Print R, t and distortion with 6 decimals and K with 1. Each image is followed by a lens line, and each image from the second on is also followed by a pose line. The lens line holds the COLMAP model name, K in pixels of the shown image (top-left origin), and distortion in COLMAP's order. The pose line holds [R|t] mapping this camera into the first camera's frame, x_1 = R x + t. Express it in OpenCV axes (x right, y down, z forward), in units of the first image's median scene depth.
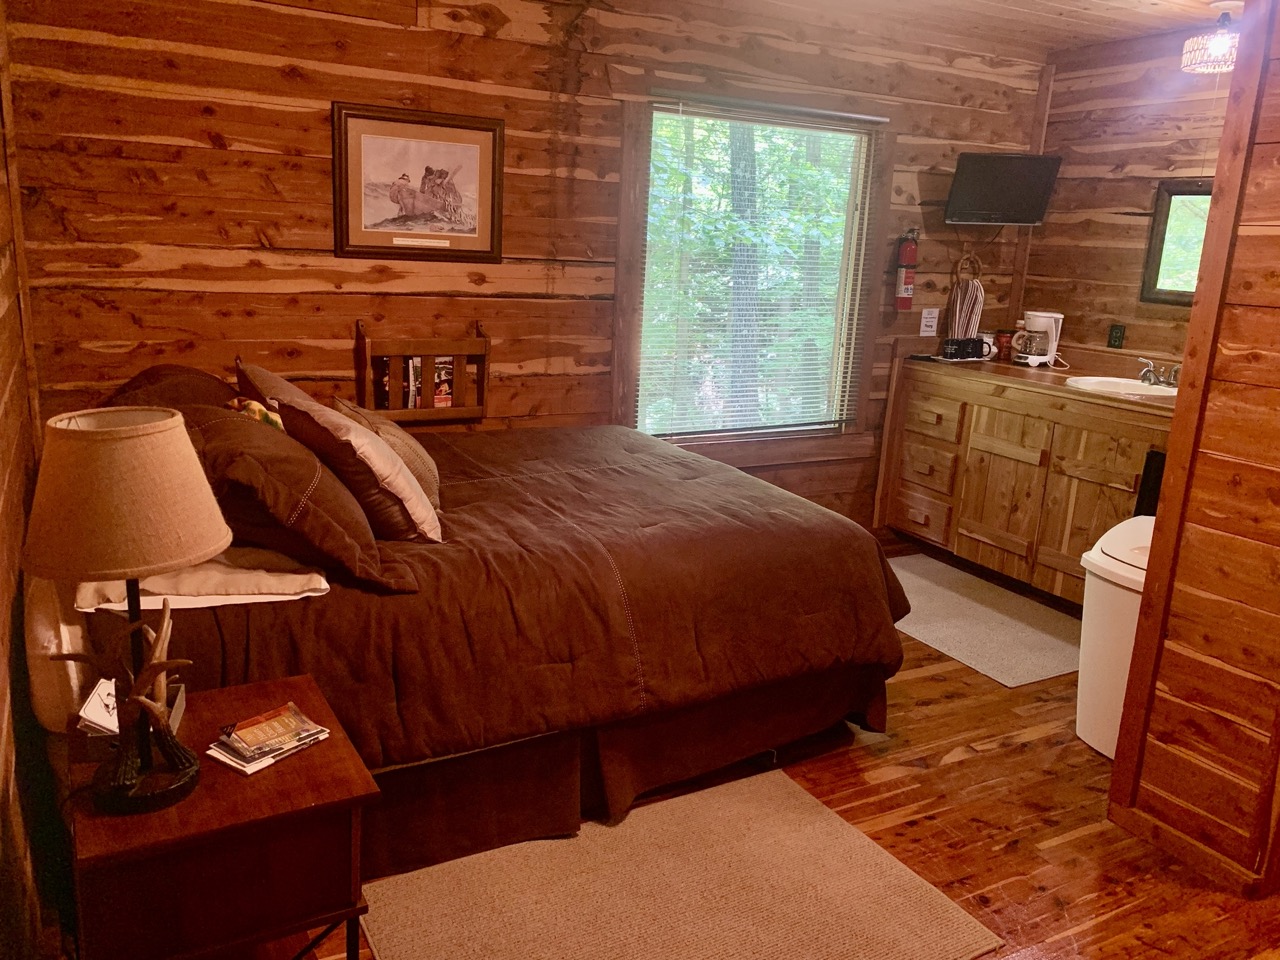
lens RADIAL K [[989.9, 0, 640.0], [0, 989.9, 480.0], [0, 0, 1]] dist [0.005378, -0.009121]
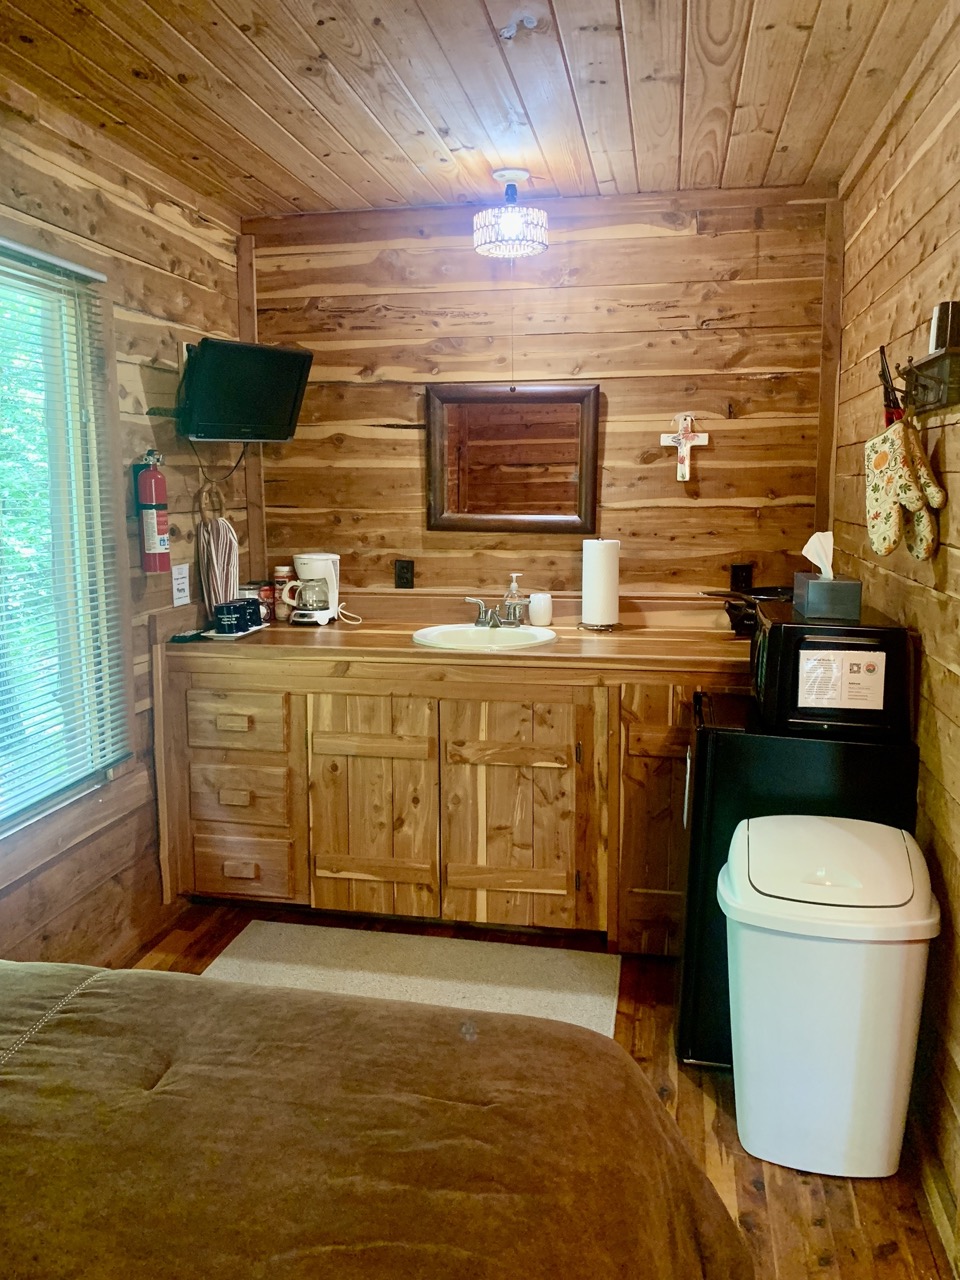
lens RADIAL K [[989.9, 0, 480.0], [0, 989.9, 640.0], [0, 0, 1]] dist [0.005378, -0.009121]
pose [[0.636152, -0.165743, 0.753552, -0.100700], [0.215768, 0.975904, 0.032497, -0.104226], [-0.740780, 0.141920, 0.656585, 0.423485]]
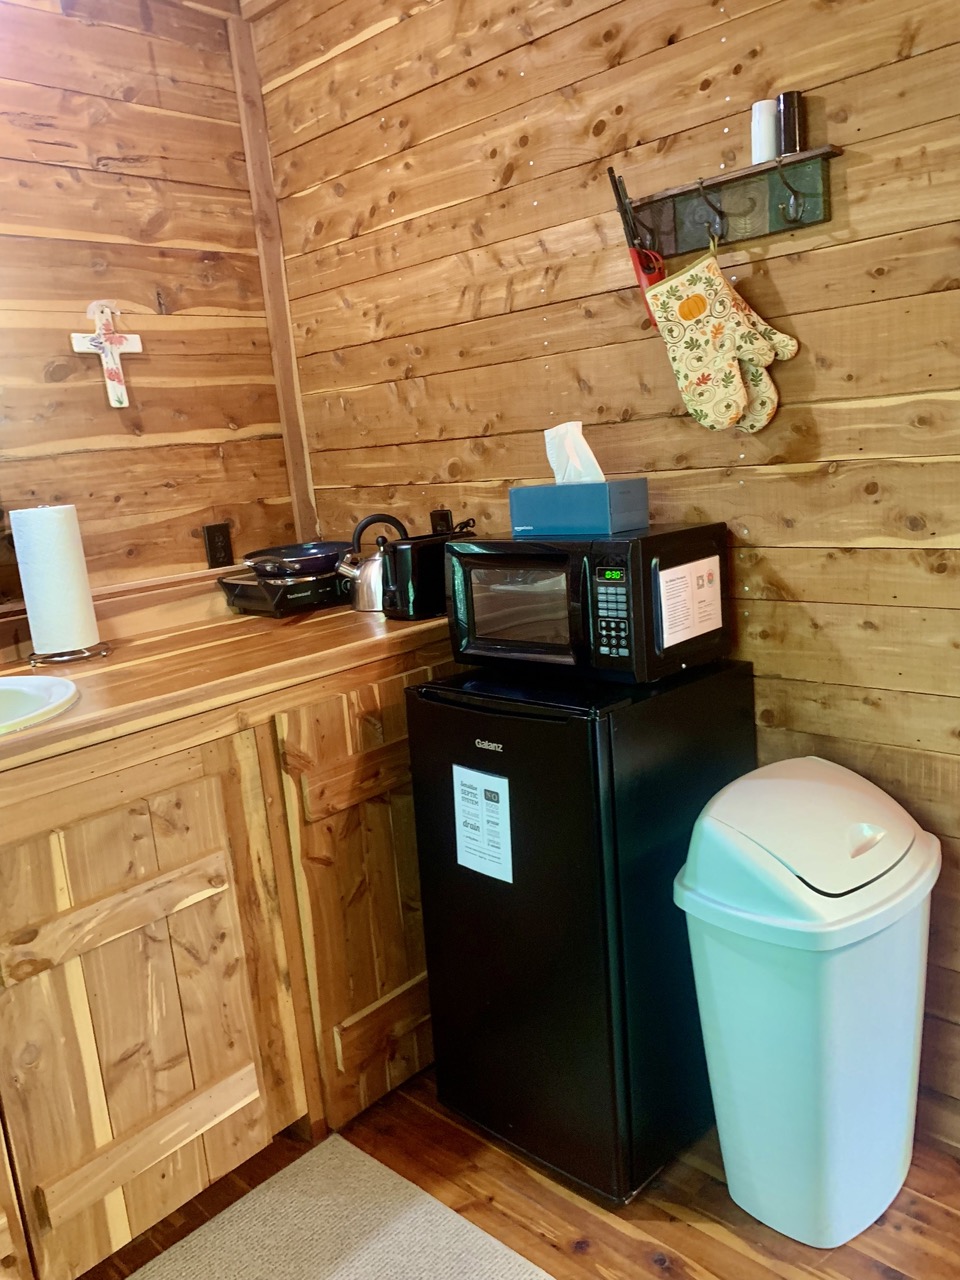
lens RADIAL K [[967.9, 0, 479.7], [0, 967.9, 634.3], [0, 0, 1]] dist [-0.002930, -0.002153]
pose [[-0.321720, -0.197026, 0.926109, 0.066663], [0.300385, 0.906343, 0.297172, -0.151853], [-0.897923, 0.373795, -0.232405, 0.780595]]
